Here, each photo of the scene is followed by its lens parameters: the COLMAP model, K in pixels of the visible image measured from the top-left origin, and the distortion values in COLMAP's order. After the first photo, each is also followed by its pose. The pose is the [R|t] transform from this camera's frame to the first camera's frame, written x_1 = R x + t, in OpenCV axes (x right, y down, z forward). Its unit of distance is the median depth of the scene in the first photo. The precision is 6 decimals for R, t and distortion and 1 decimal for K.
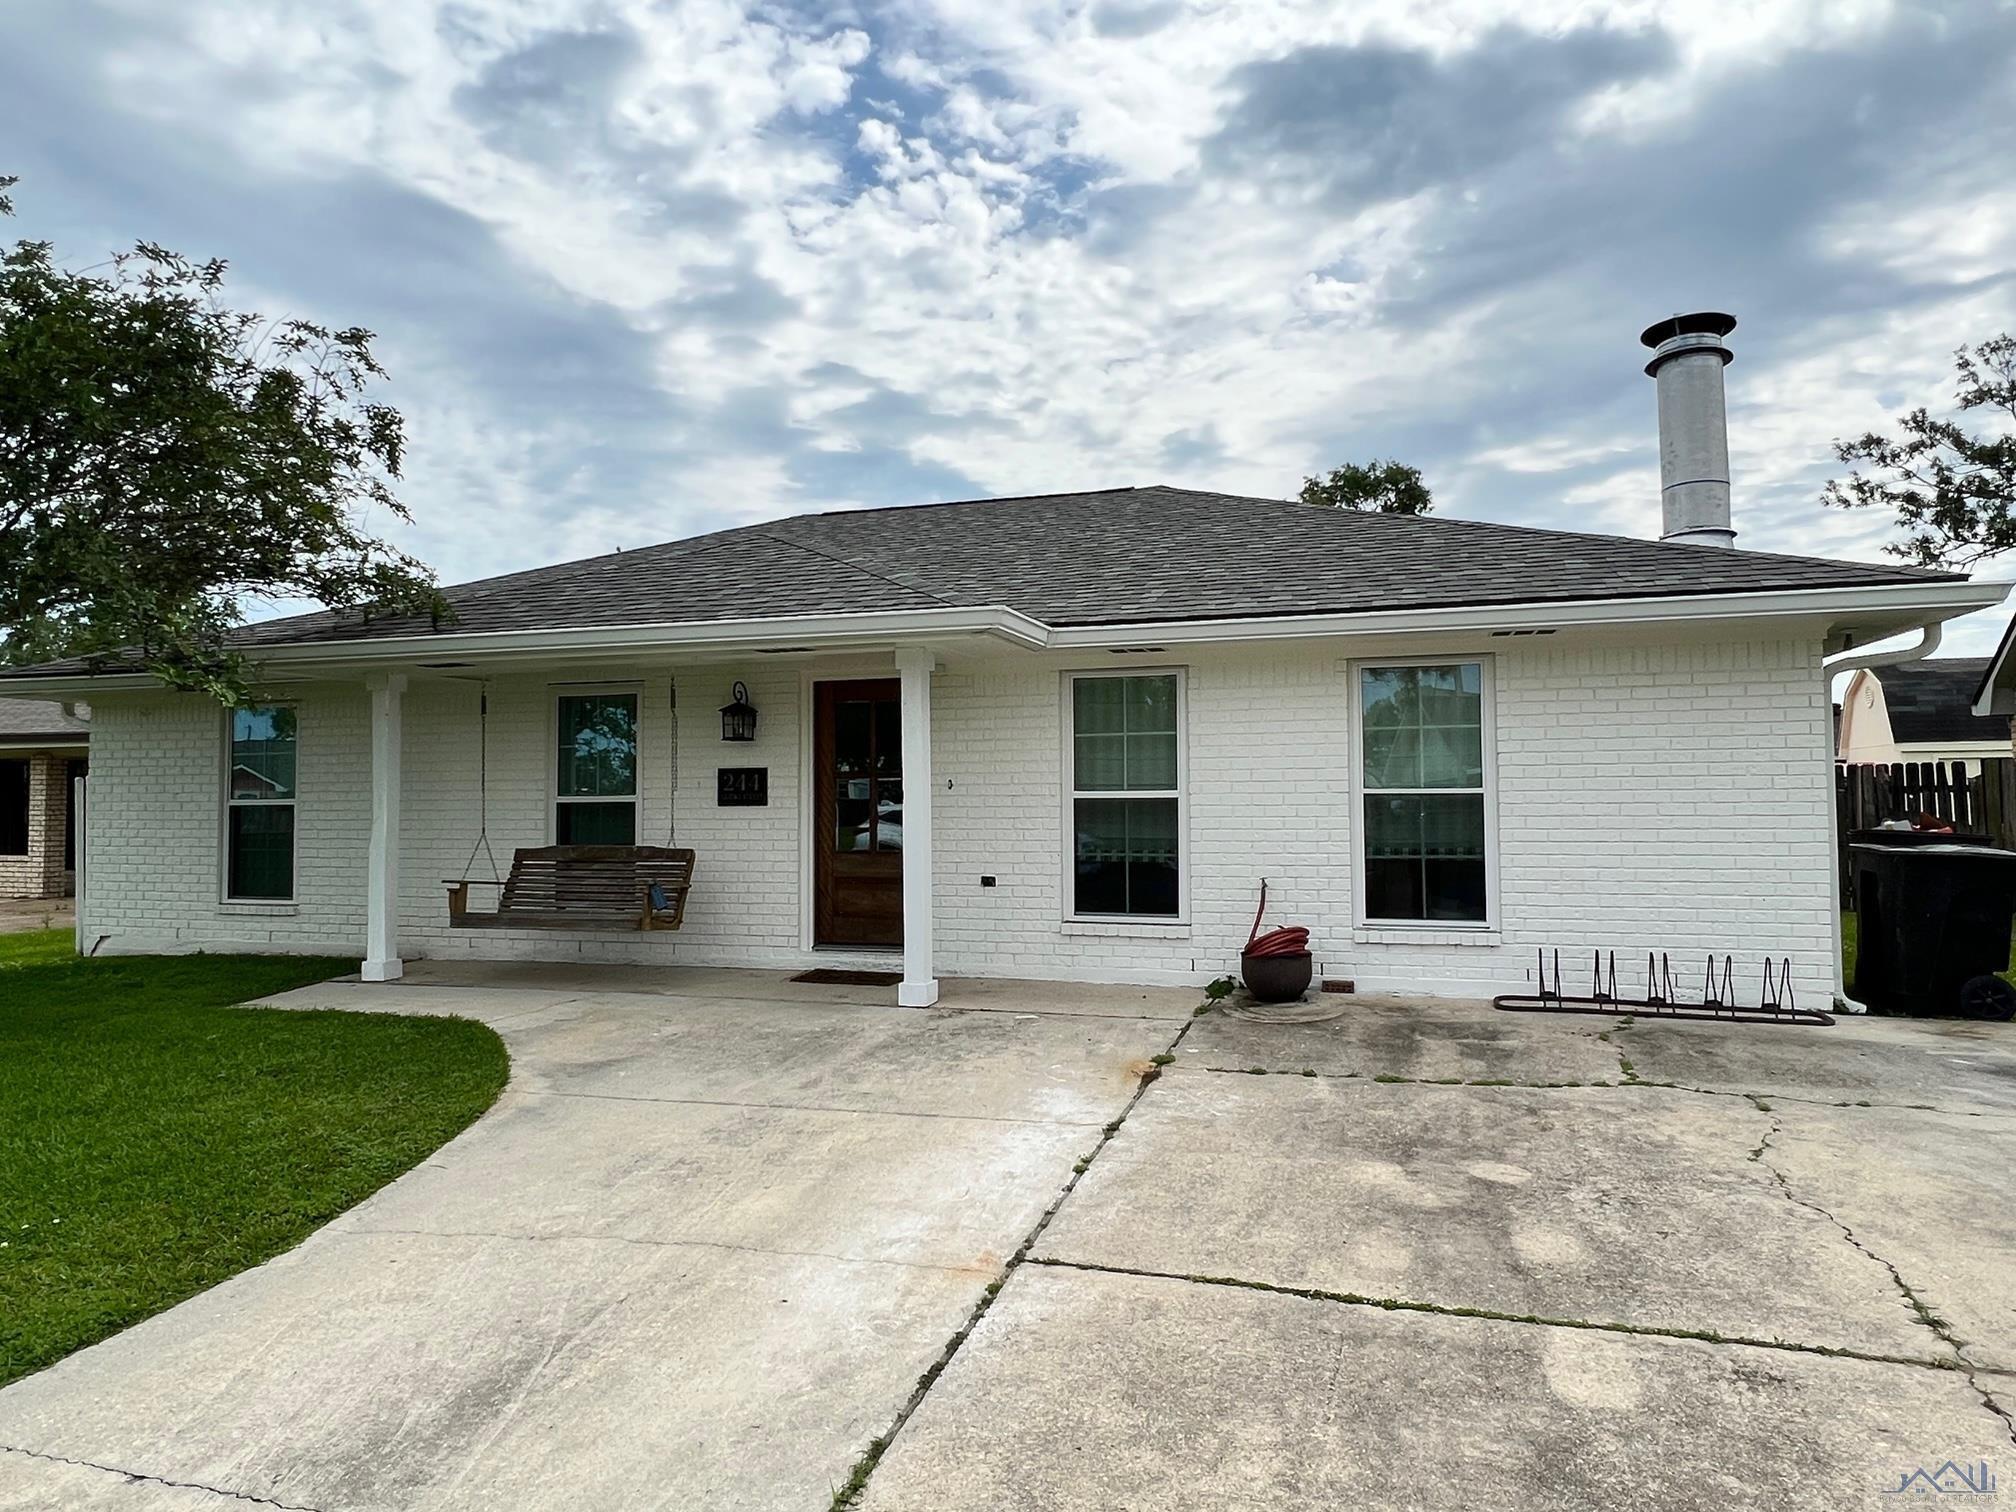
lens RADIAL K [[1232.6, 0, 1011.0], [0, 1232.6, 759.7], [0, 0, 1]] dist [0.003389, 0.000154]
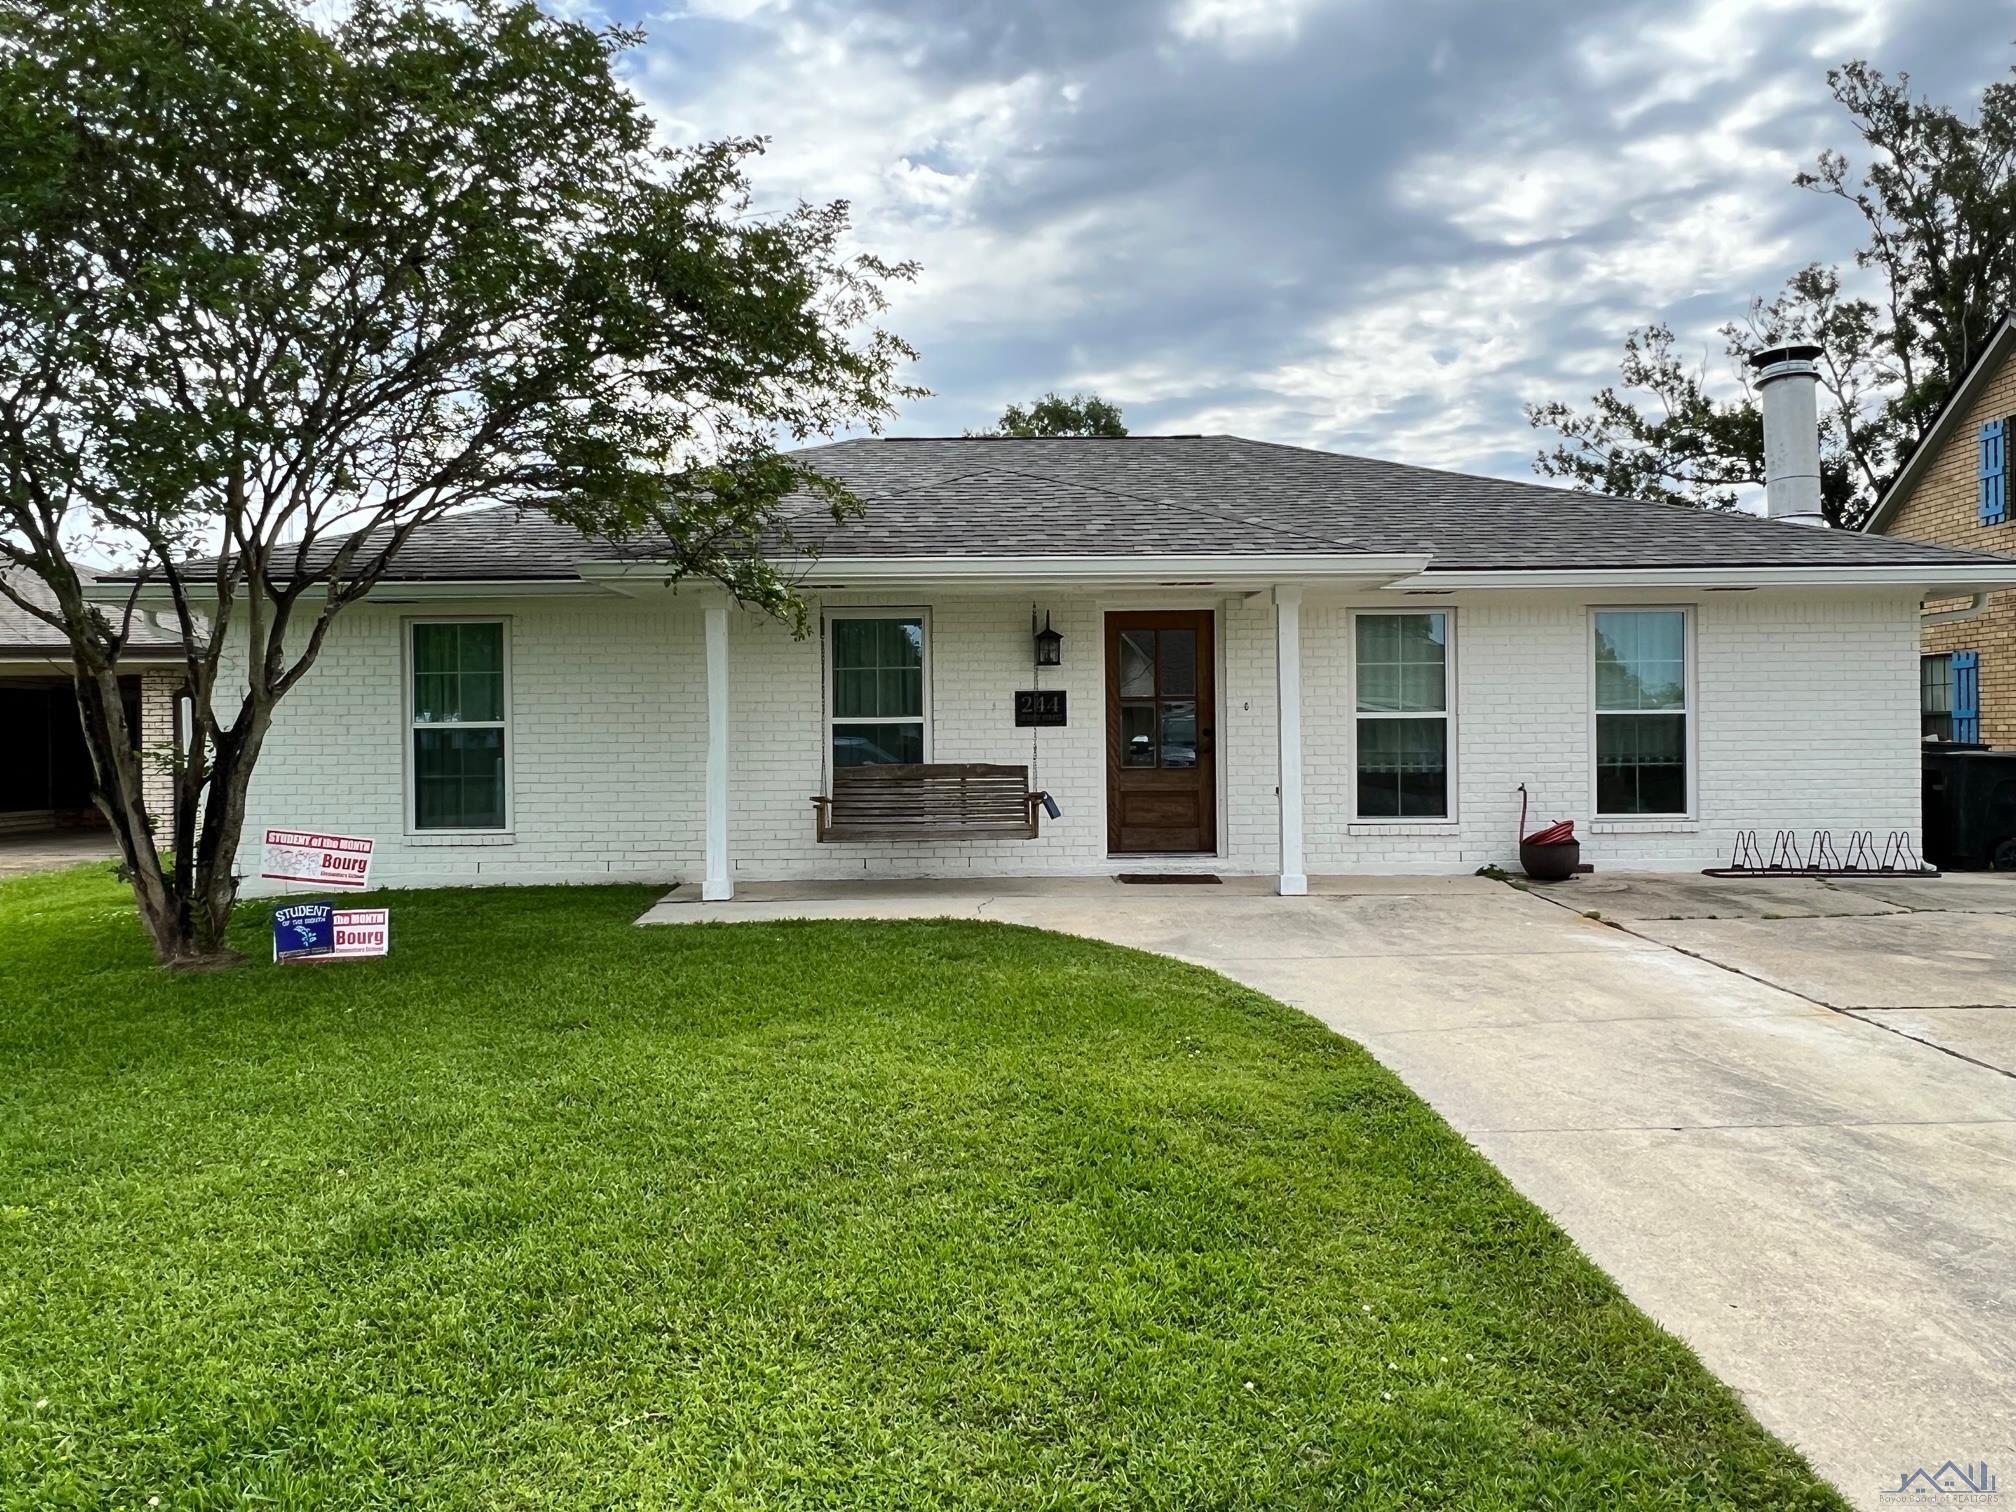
lens RADIAL K [[1424.9, 0, 1005.9], [0, 1424.9, 758.1], [0, 0, 1]] dist [0.046647, 0.001743]
pose [[0.949442, -0.002122, 0.313935, -0.614630], [-0.007623, 0.999527, 0.029809, 0.027463], [-0.313850, -0.030695, 0.948976, -0.160791]]
